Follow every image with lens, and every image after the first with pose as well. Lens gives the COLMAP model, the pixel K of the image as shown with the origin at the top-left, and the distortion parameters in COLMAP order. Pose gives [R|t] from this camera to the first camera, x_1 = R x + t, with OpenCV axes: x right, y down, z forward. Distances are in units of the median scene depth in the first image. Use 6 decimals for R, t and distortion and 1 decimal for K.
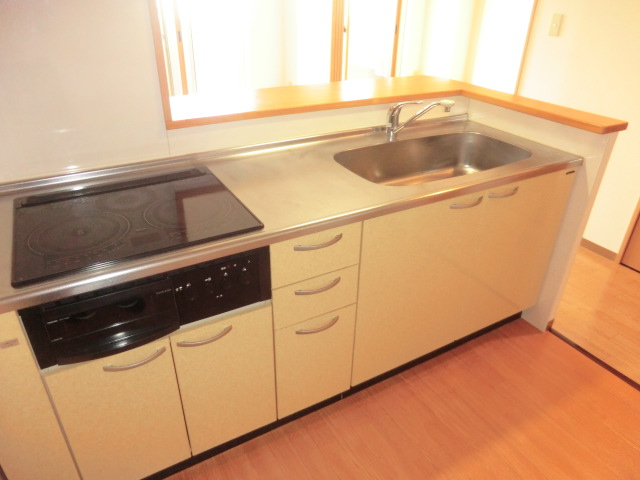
lens RADIAL K [[458.2, 0, 318.5], [0, 458.2, 240.5], [0, 0, 1]] dist [-0.047401, 0.032989]
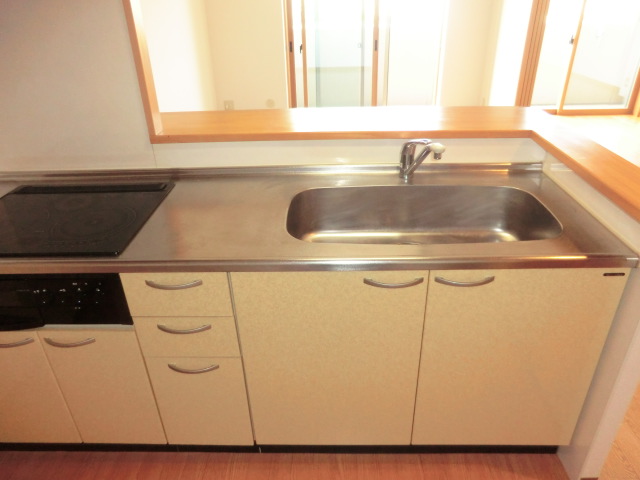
lens RADIAL K [[458.2, 0, 325.5], [0, 458.2, 253.6], [0, 0, 1]] dist [-0.047401, 0.032989]
pose [[0.851802, 0.224037, -0.473541, 0.677865], [-0.217254, 0.973614, 0.069832, -0.182188], [0.476692, 0.043396, 0.877999, 0.320151]]
